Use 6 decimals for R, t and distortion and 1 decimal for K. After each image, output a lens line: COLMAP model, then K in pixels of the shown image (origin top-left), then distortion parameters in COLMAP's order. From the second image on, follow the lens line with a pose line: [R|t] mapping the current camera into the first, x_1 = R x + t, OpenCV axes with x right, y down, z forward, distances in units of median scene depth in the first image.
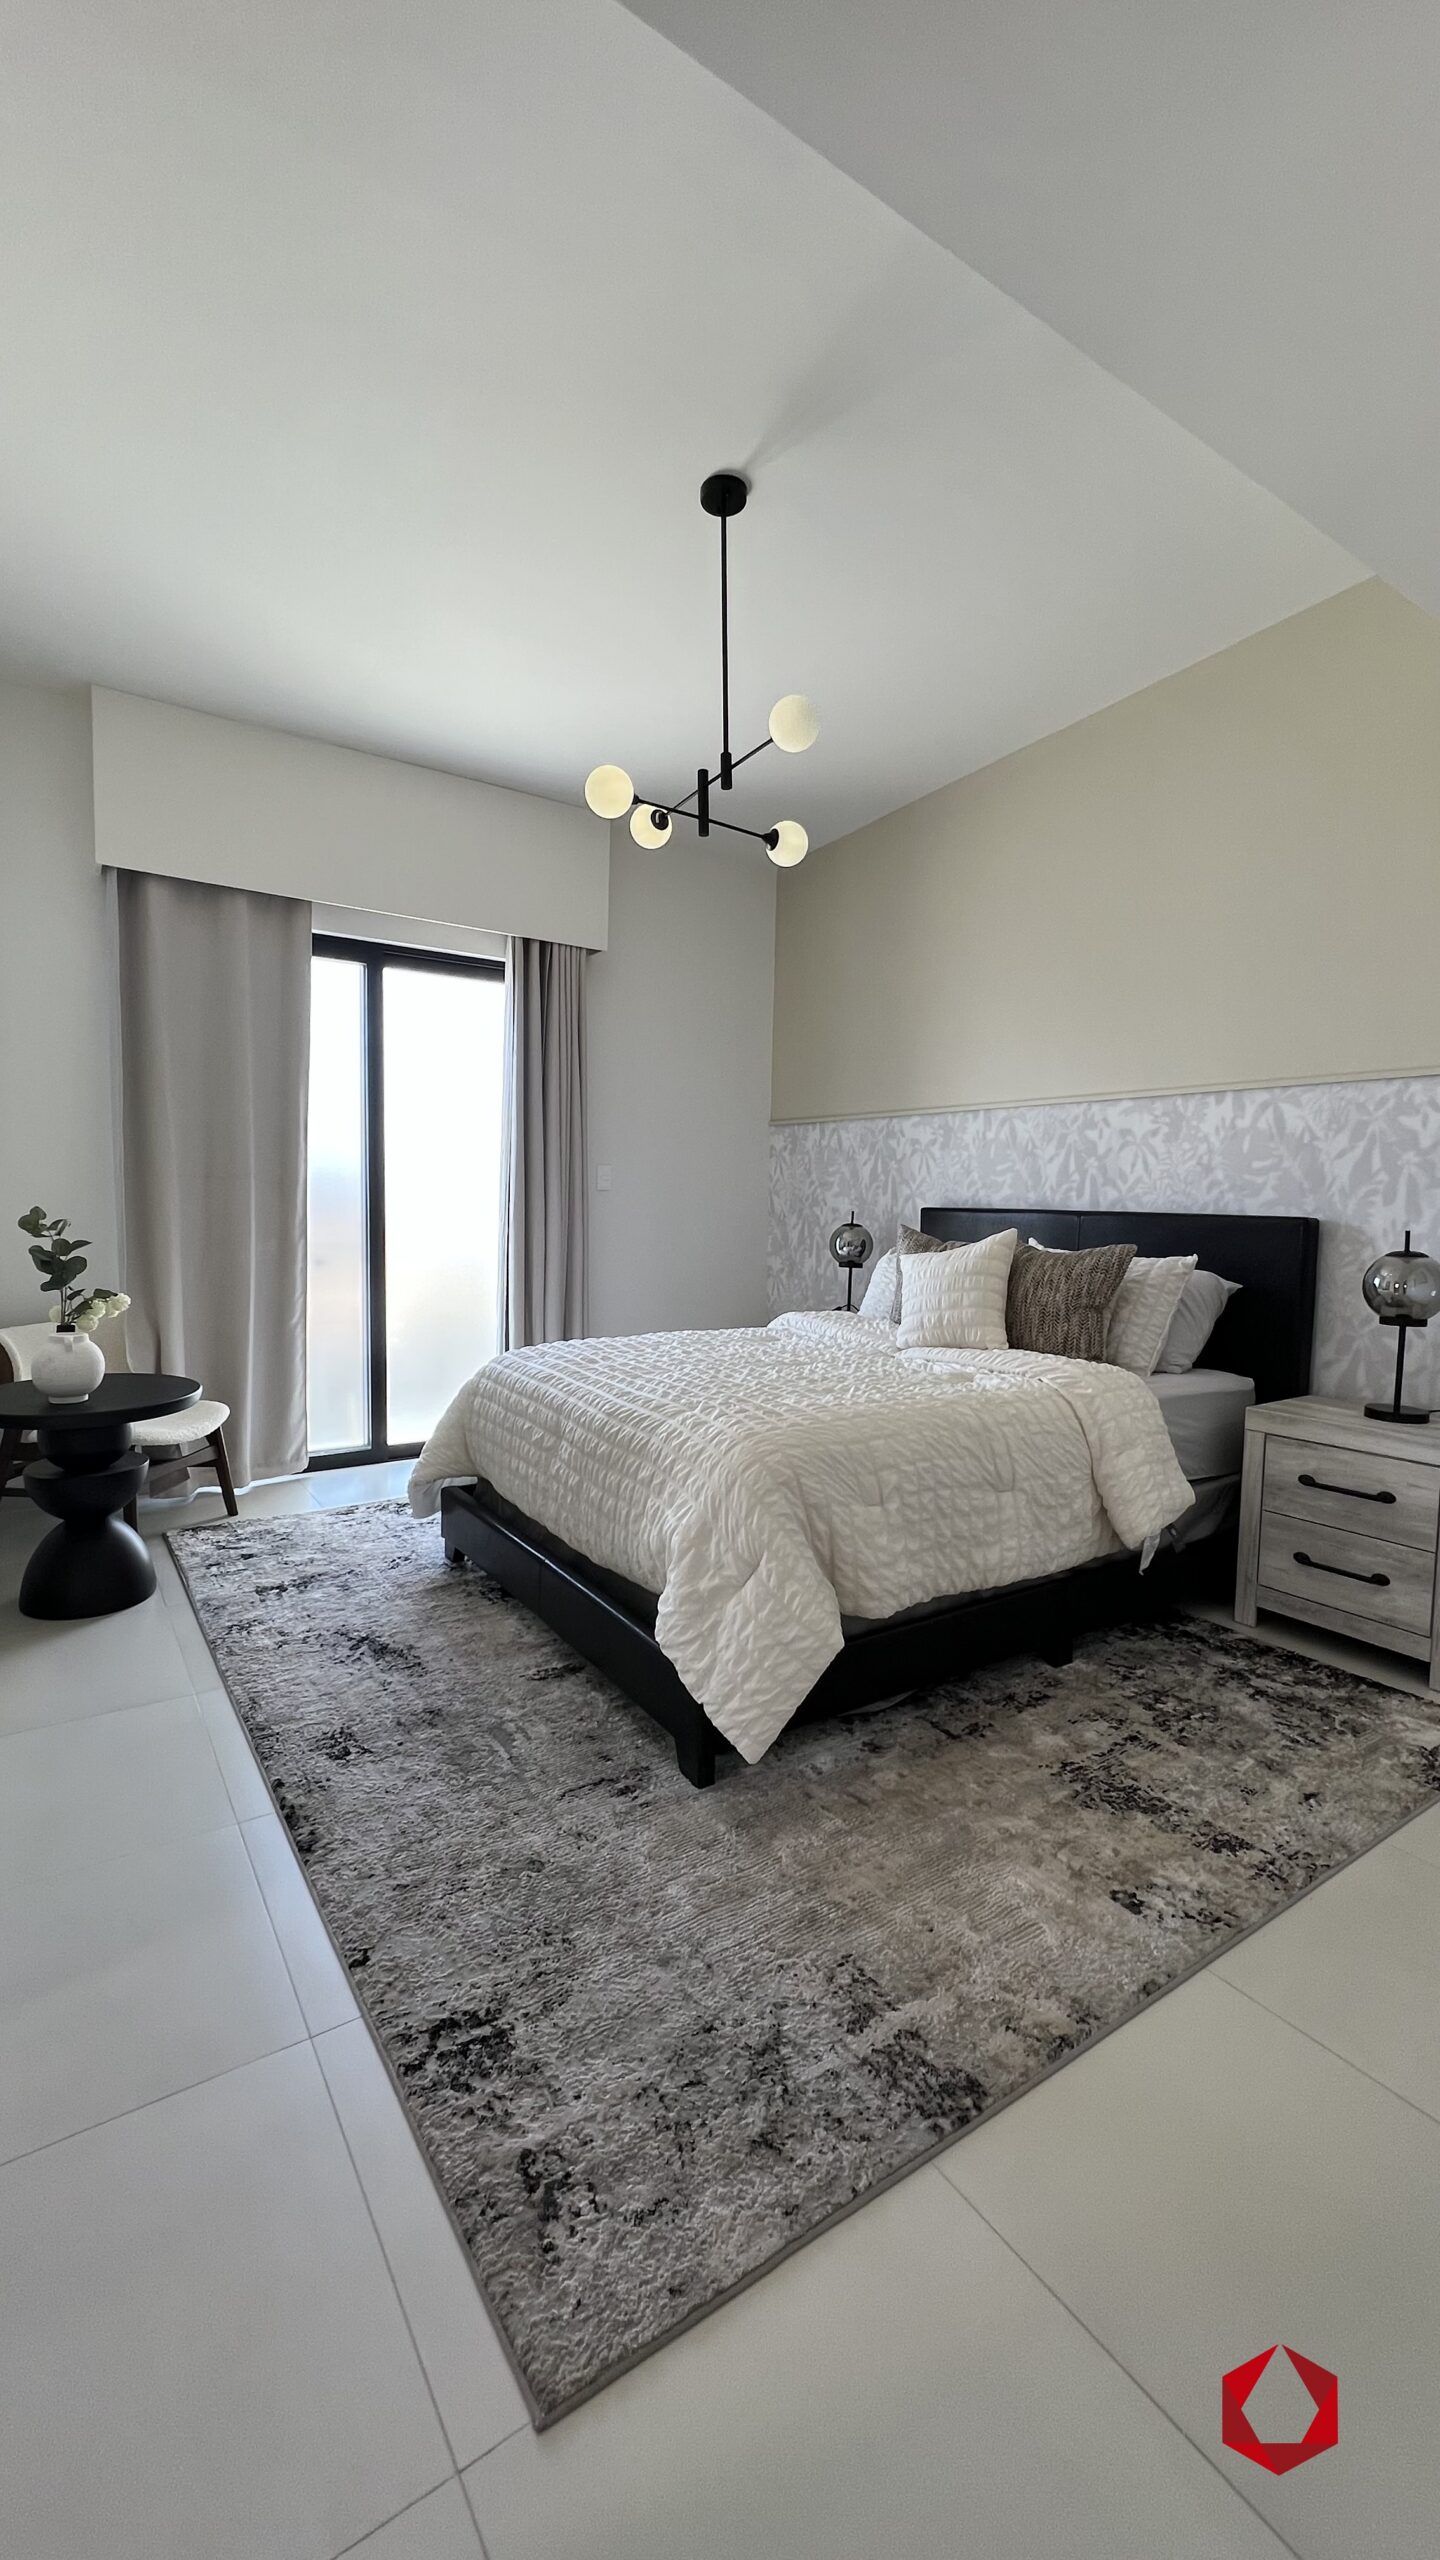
lens RADIAL K [[1028.6, 0, 724.1], [0, 1028.6, 1272.4], [0, 0, 1]] dist [-0.002939, 0.000512]
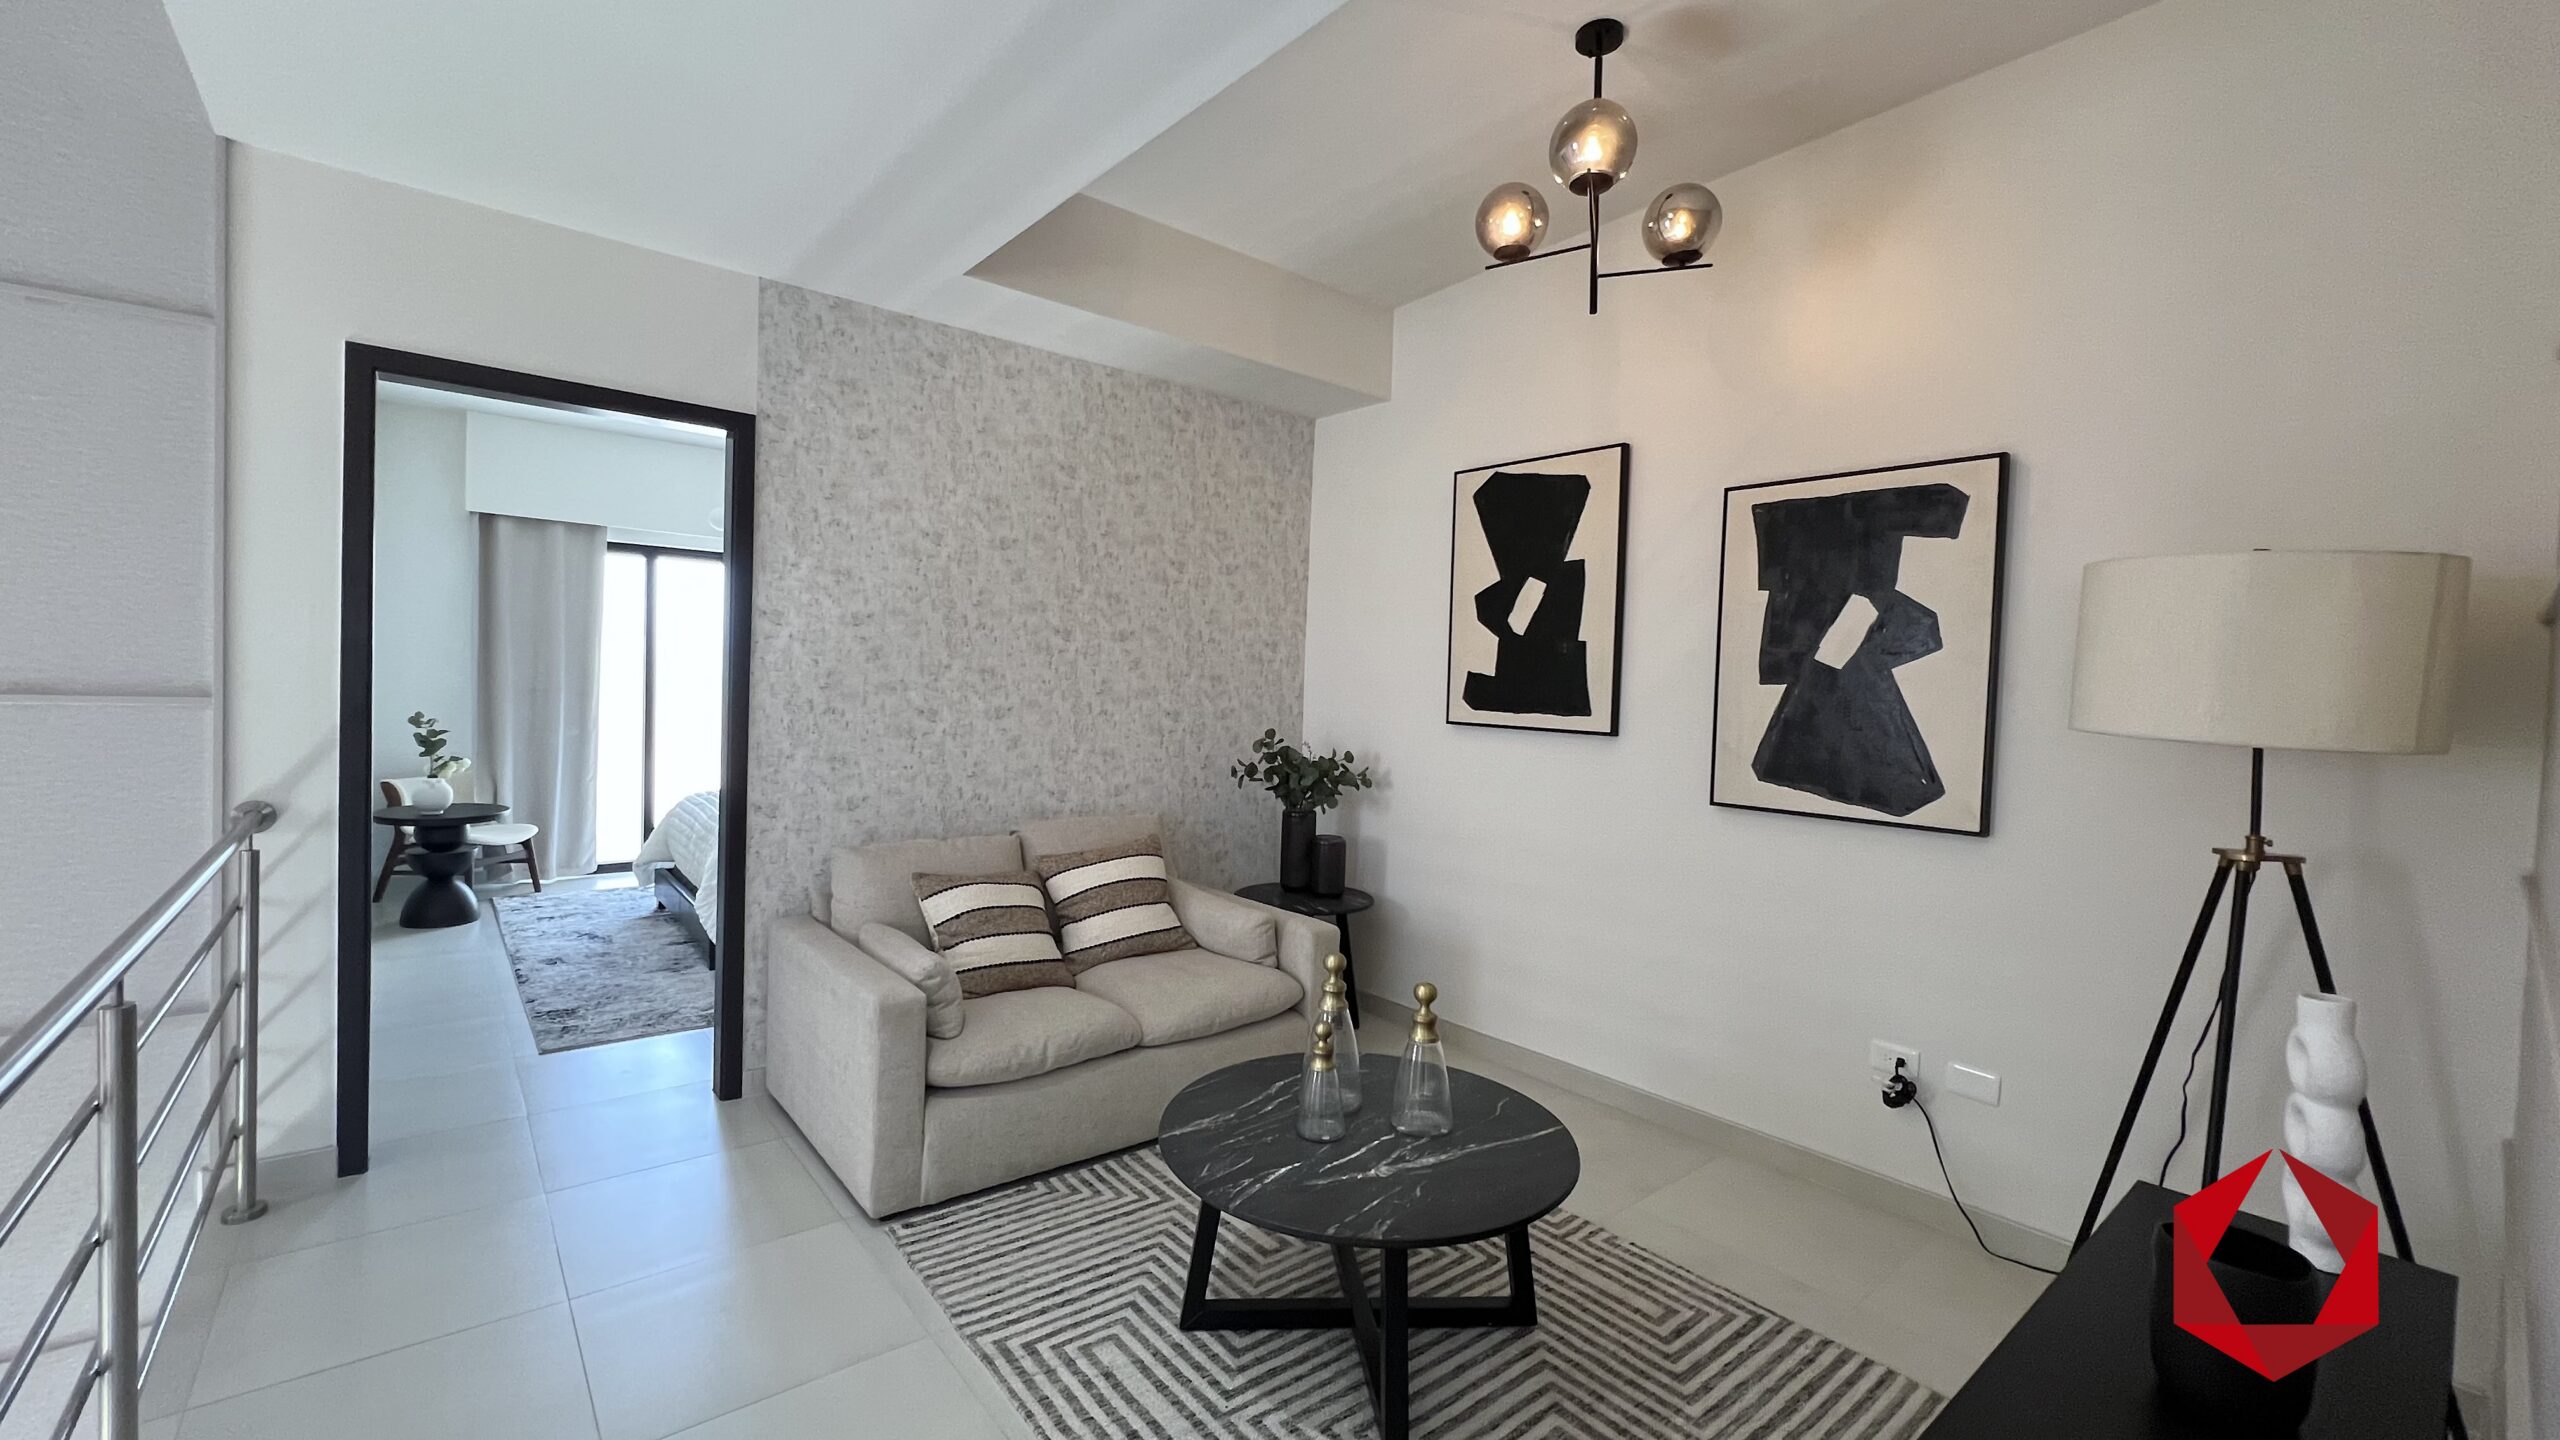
lens RADIAL K [[1028.6, 0, 1276.4], [0, 1028.6, 721.3], [0, 0, 1]] dist [-0.002939, 0.000512]
pose [[0.995221, 0.014165, 0.096617, 0.699308], [-0.010577, 0.999239, -0.037545, 0.007334], [-0.097075, 0.036343, 0.994613, -1.002610]]
